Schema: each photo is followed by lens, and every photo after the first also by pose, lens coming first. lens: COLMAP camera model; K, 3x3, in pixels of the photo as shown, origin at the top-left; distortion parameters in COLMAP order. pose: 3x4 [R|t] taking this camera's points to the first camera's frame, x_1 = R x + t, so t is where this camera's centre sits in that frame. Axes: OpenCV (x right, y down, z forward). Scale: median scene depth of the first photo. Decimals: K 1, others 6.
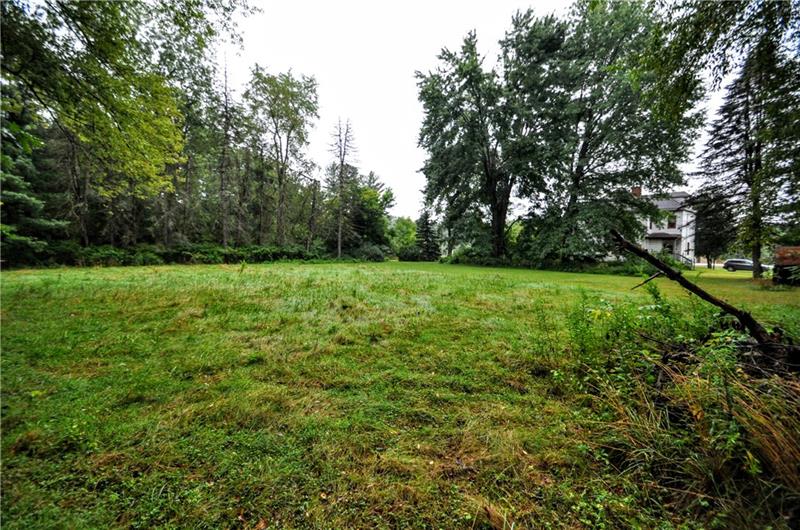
lens RADIAL K [[348.2, 0, 400.5], [0, 348.2, 264.4], [0, 0, 1]] dist [-0.001573, -0.002057]
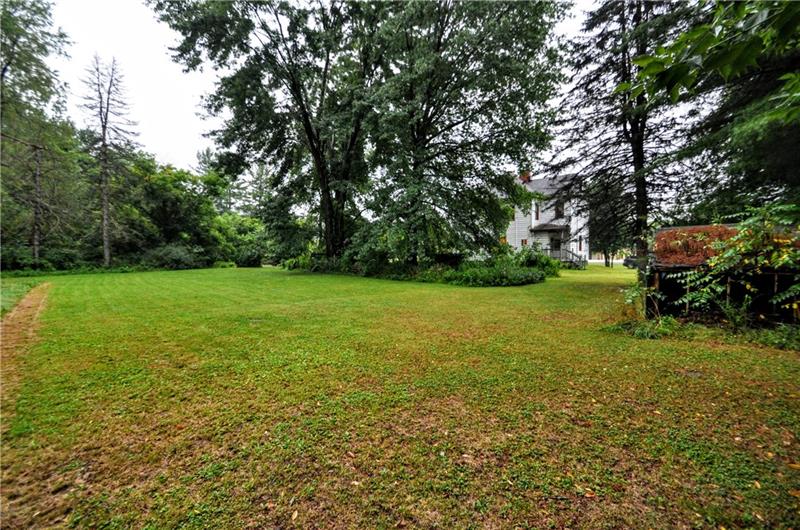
lens RADIAL K [[348.2, 0, 399.4], [0, 348.2, 264.6], [0, 0, 1]] dist [-0.001573, -0.002057]
pose [[0.988818, -0.026482, 0.146756, 0.280574], [0.027321, 0.999620, -0.003706, -0.003215], [-0.146602, 0.007674, 0.989166, 0.244799]]
